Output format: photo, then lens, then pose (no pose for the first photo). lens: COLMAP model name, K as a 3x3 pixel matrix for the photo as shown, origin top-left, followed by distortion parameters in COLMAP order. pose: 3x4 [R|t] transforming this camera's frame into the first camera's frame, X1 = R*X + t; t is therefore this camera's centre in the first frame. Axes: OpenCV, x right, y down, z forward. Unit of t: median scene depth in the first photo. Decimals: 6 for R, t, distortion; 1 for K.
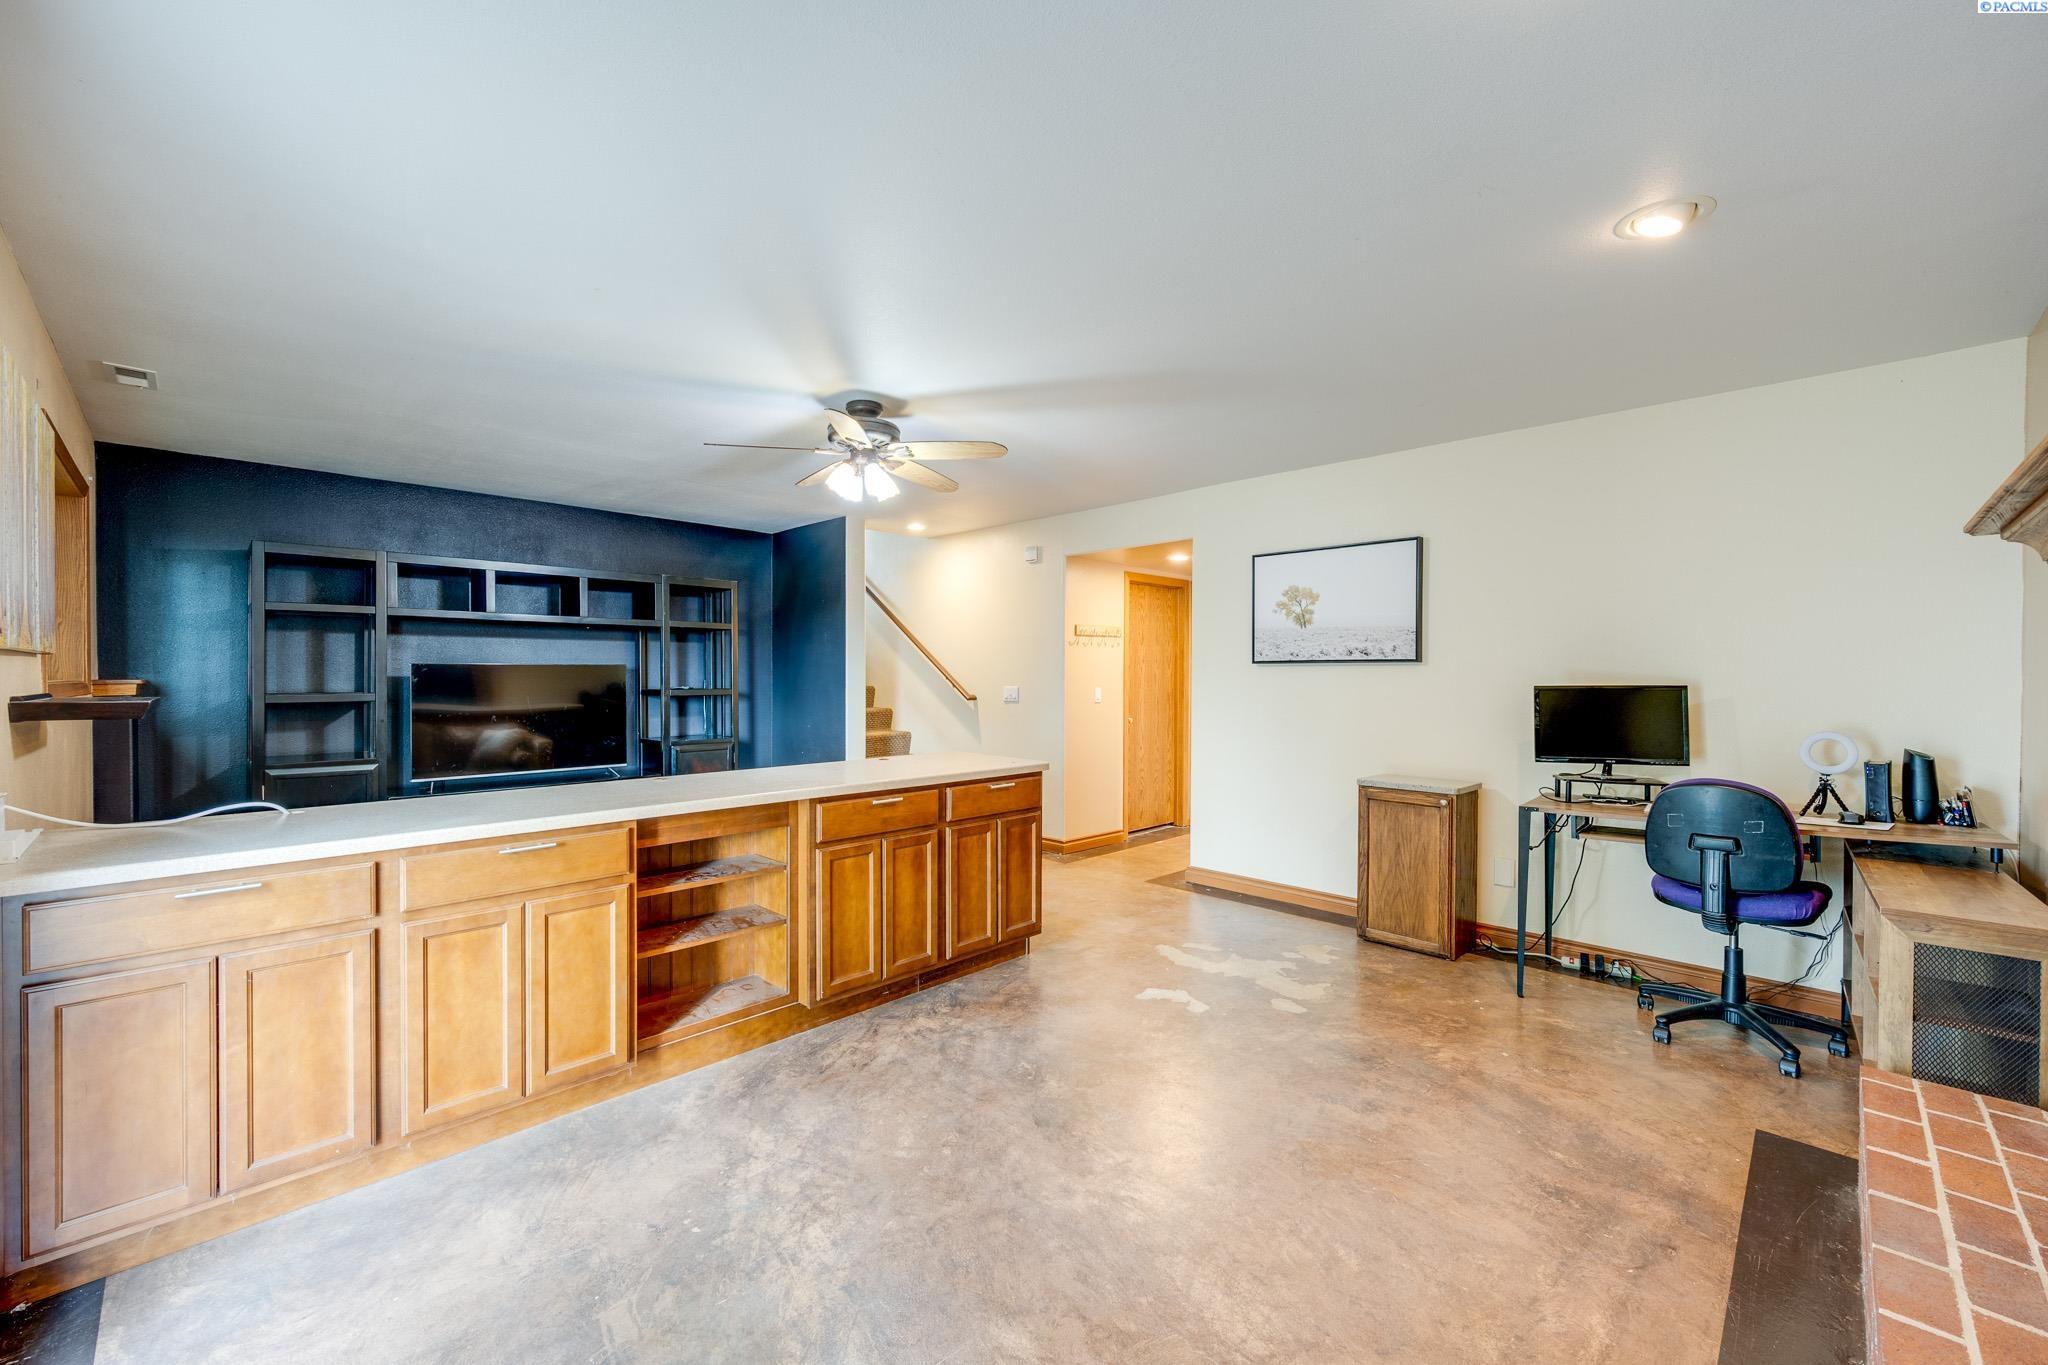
lens RADIAL K [[818.7, 0, 1014.6], [0, 818.7, 669.1], [0, 0, 1]] dist [0.001828, 0.000223]
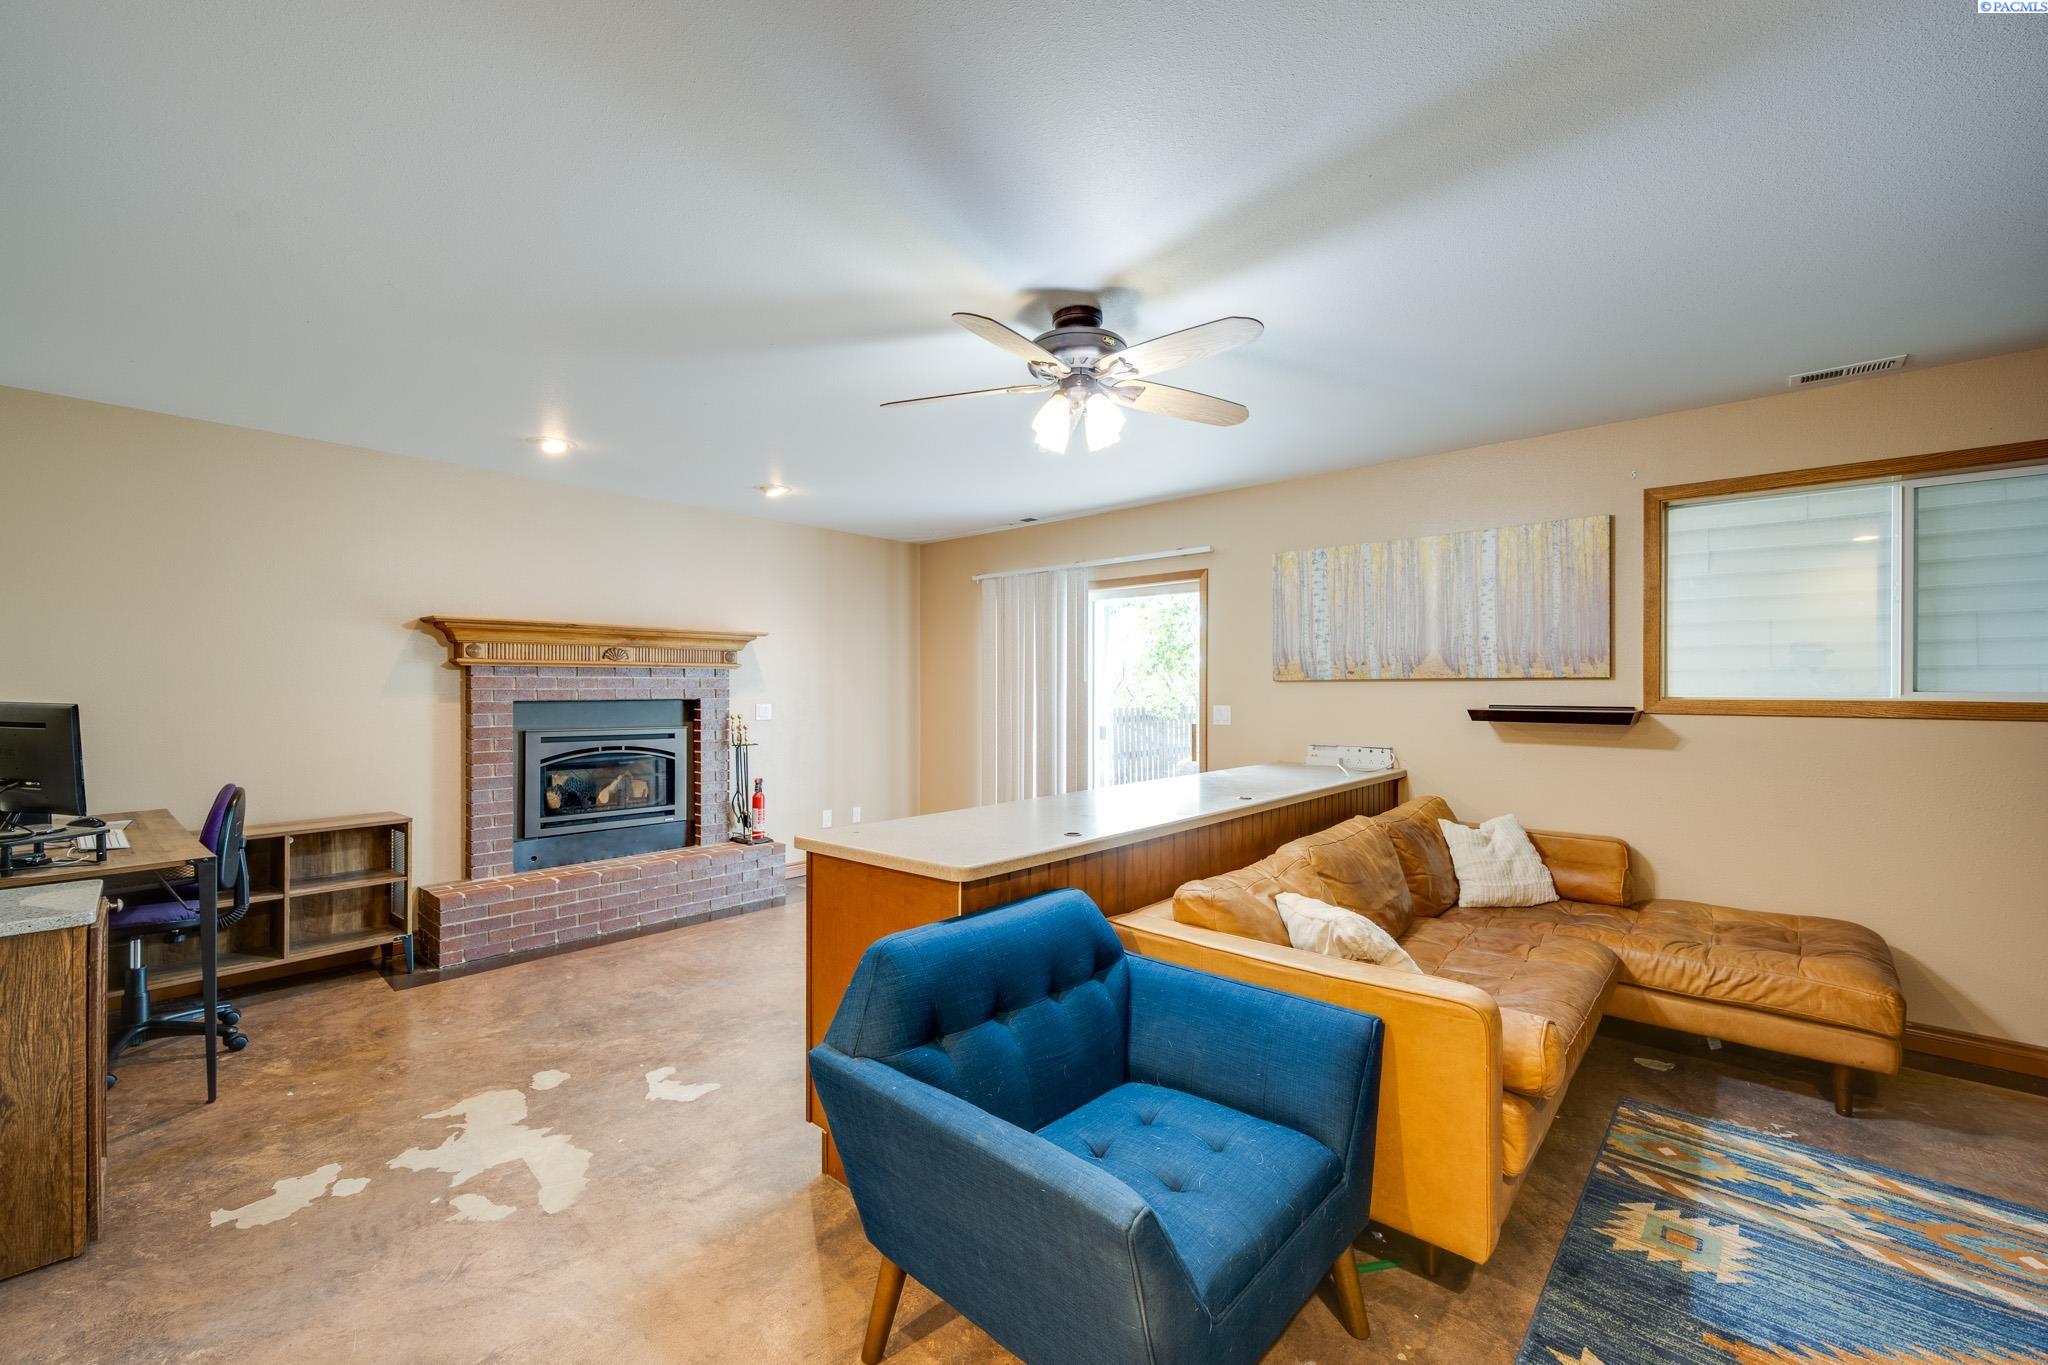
lens RADIAL K [[818.2, 0, 1026.3], [0, 818.2, 697.7], [0, 0, 1]] dist [-0.001273, -0.000397]
pose [[-0.998098, -0.005040, -0.061448, -0.115269], [-0.005630, 0.999940, 0.009432, 0.004563], [0.061397, 0.009760, -0.998066, 2.003107]]
